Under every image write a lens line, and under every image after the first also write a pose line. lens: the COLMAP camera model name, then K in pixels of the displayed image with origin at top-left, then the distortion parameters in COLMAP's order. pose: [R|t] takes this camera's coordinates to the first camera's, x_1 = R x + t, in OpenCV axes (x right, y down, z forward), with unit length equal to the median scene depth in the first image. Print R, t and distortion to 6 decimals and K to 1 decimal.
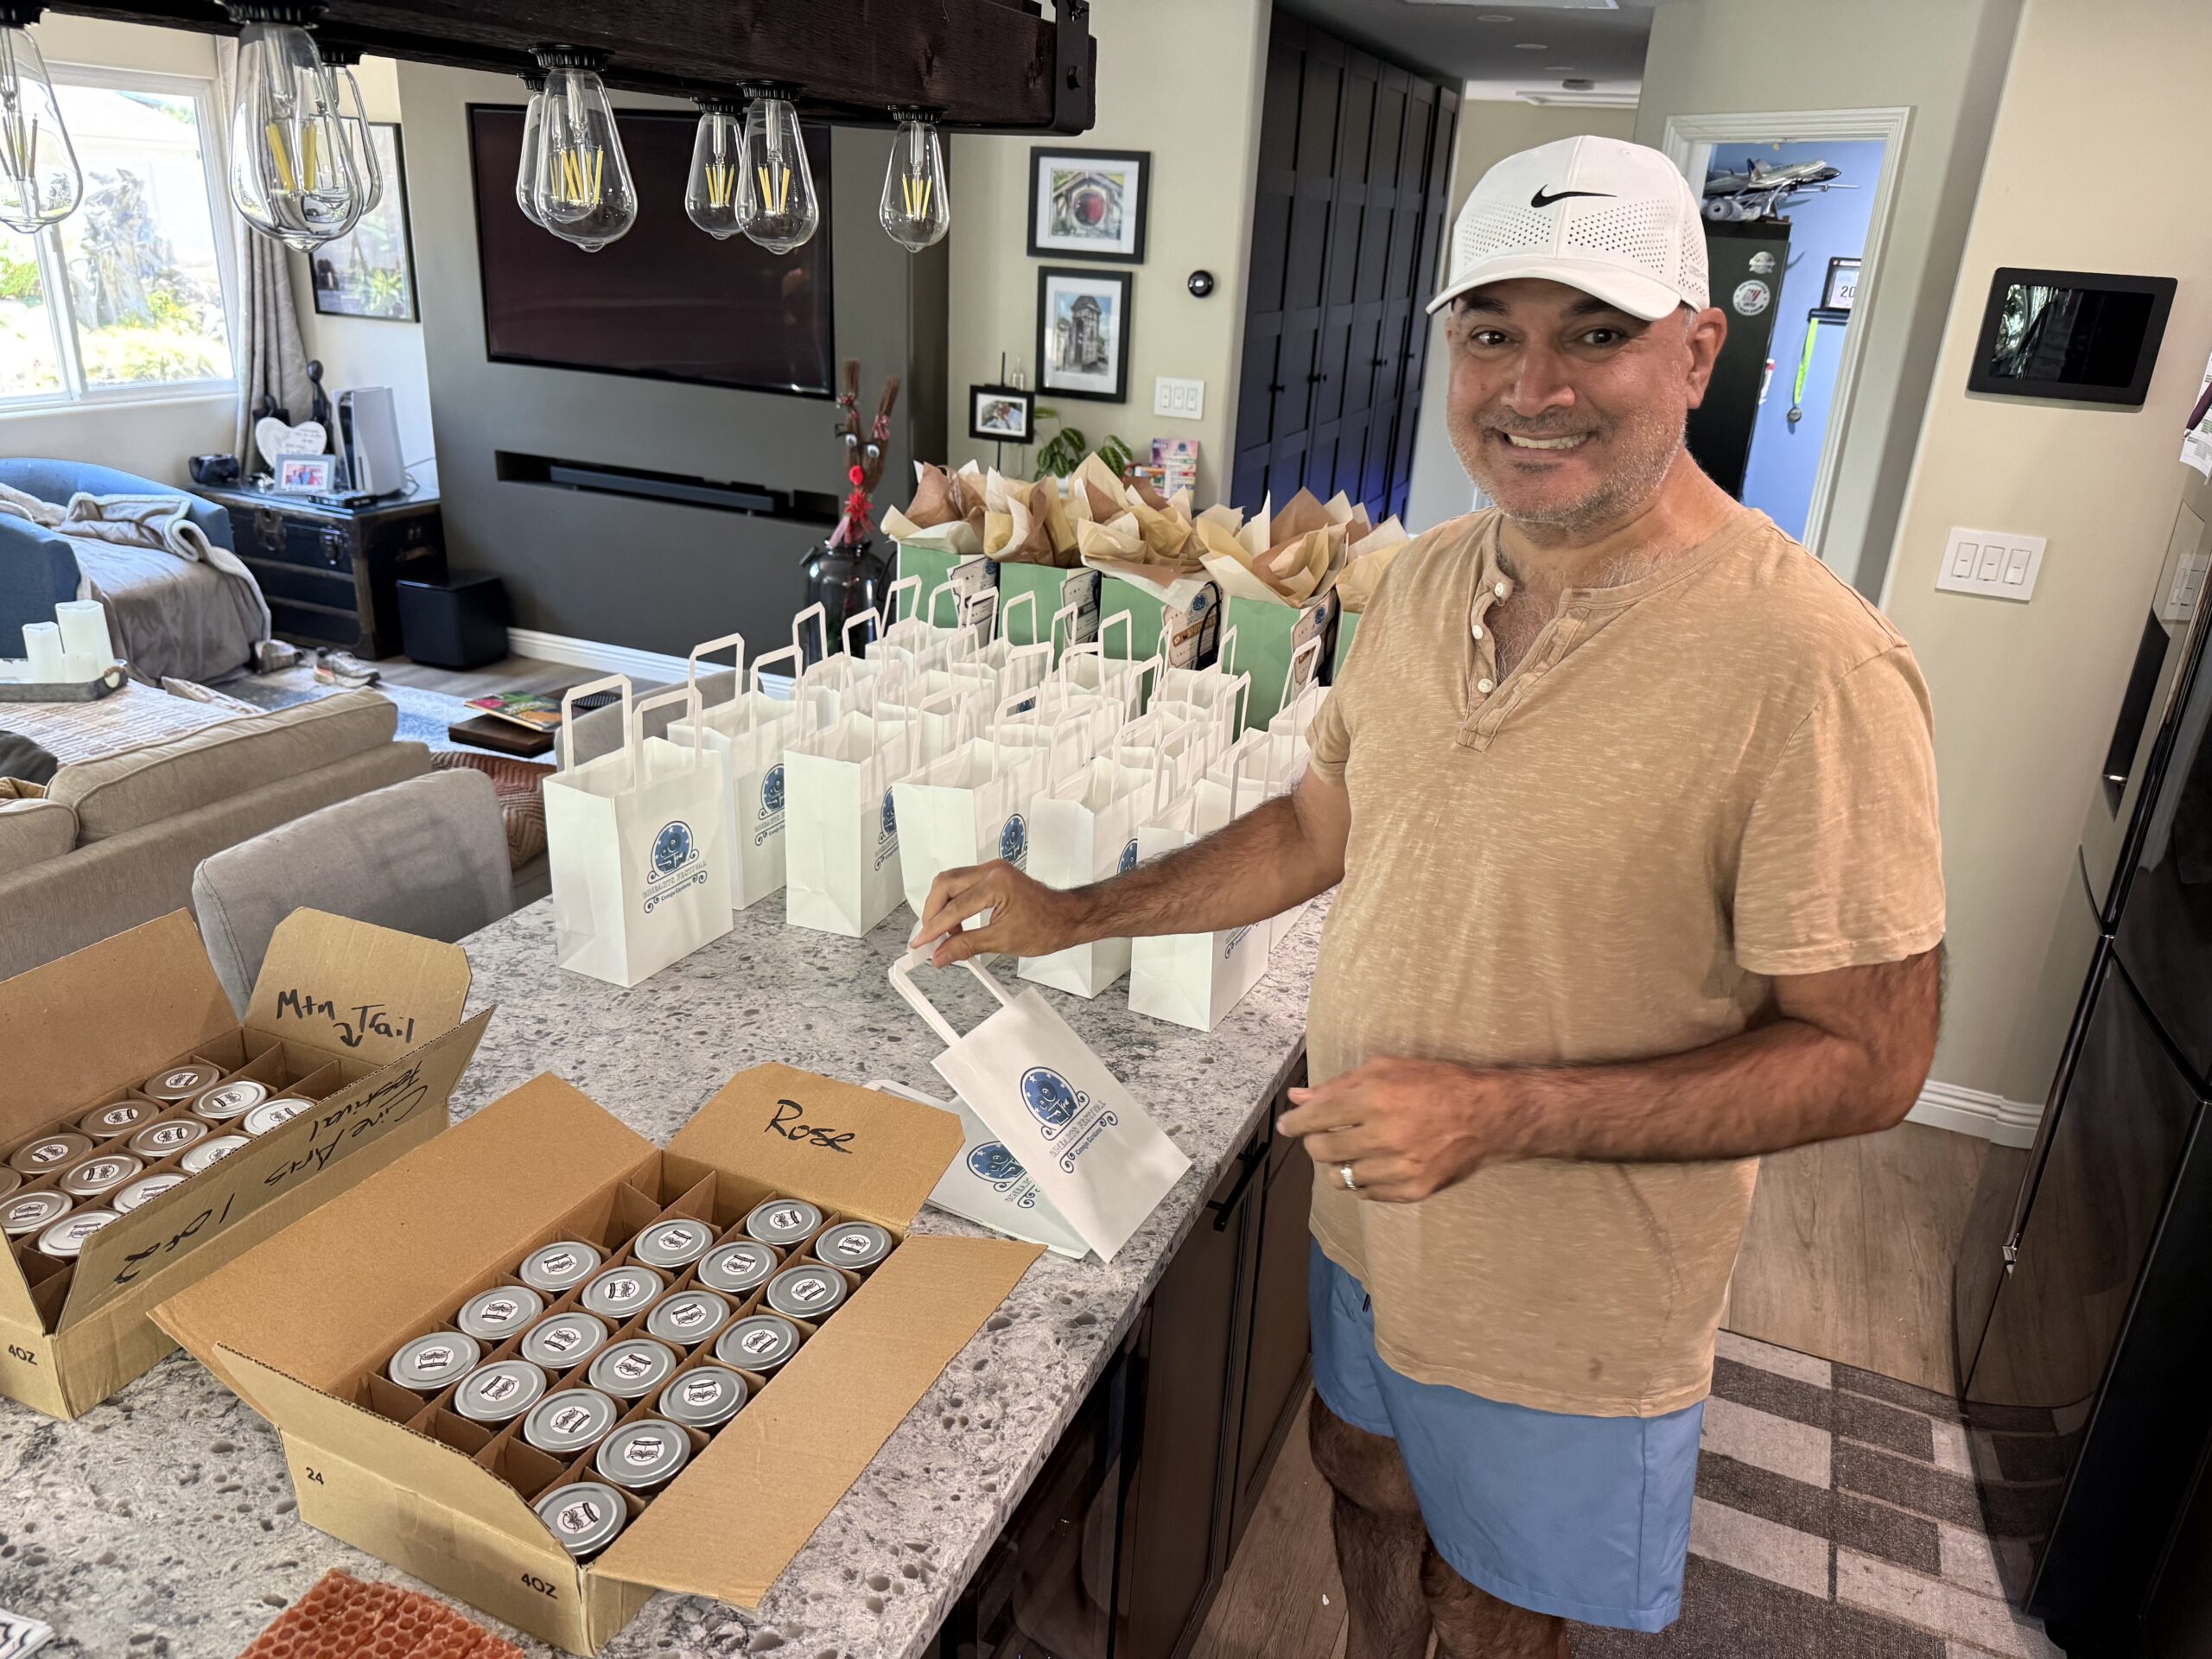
lens RADIAL K [[1599.5, 0, 1104.3], [0, 1599.5, 825.4], [0, 0, 1]] dist [0.007805, -0.020828]
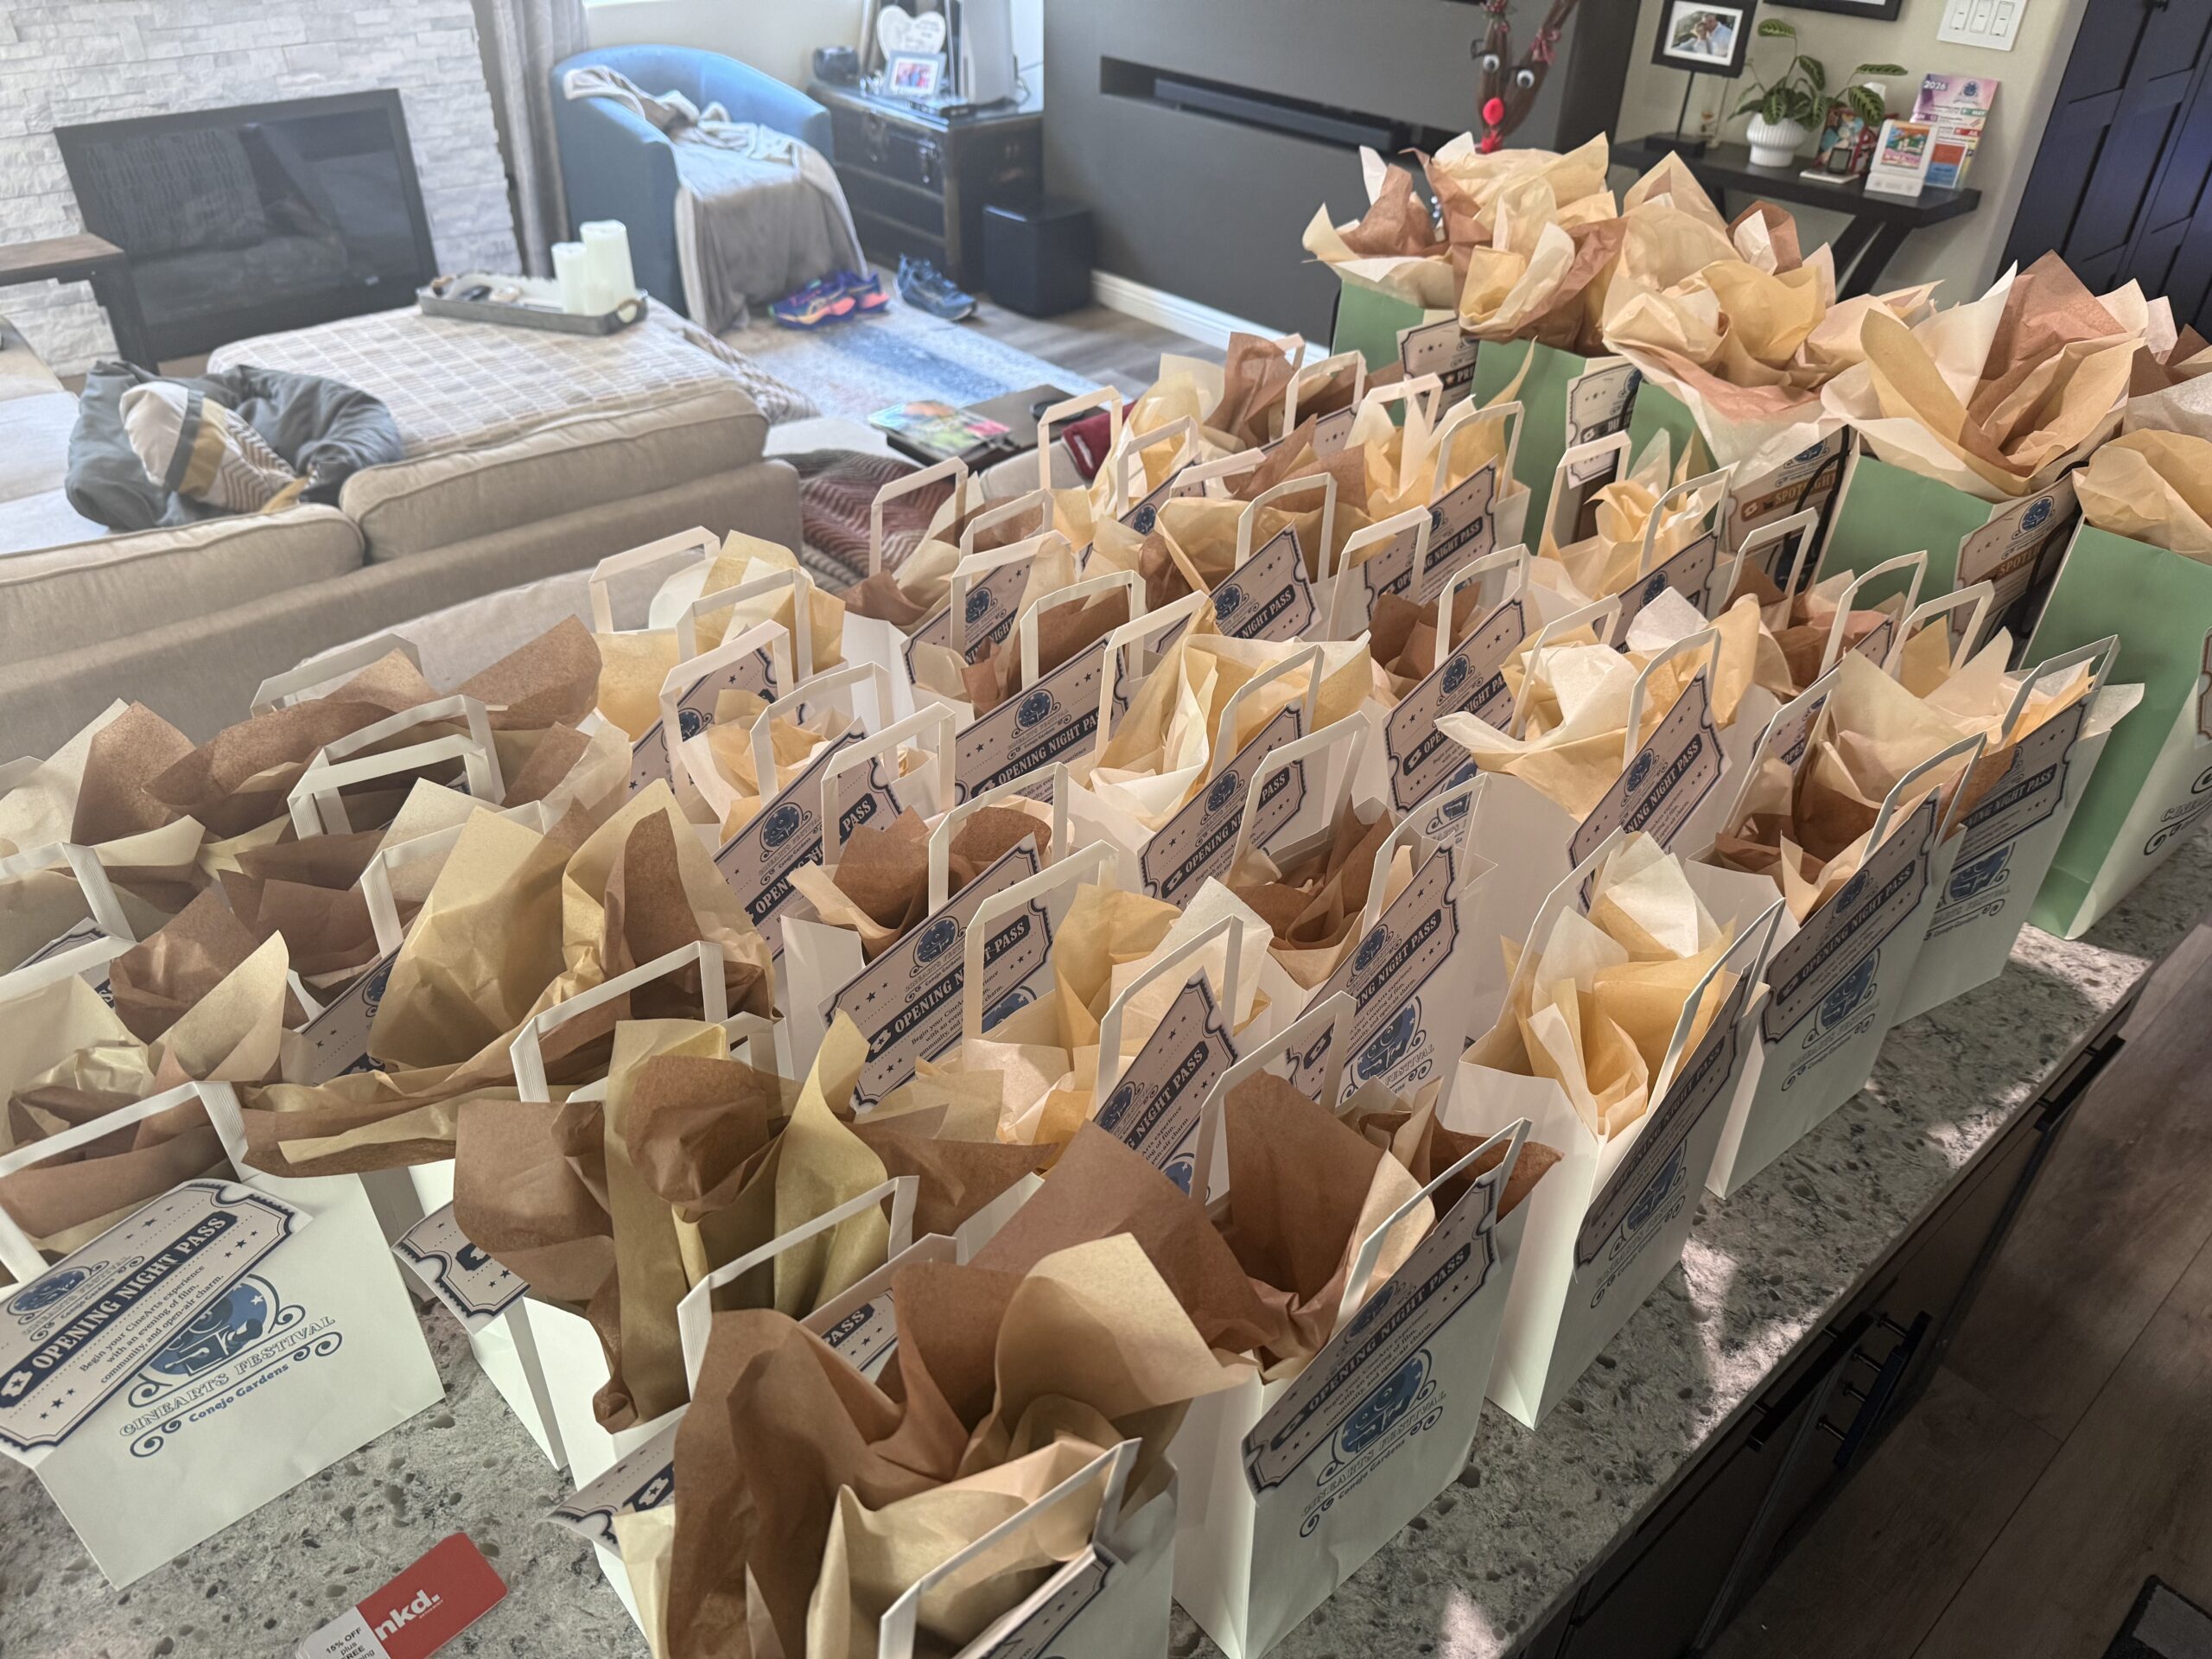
lens RADIAL K [[1599.5, 0, 1131.1], [0, 1599.5, 796.4], [0, 0, 1]] dist [0.007805, -0.020828]
pose [[0.907131, 0.206983, -0.366429, 0.074329], [-0.125398, 0.964081, 0.234142, -0.121333], [0.401731, -0.166449, 0.900504, 0.373025]]
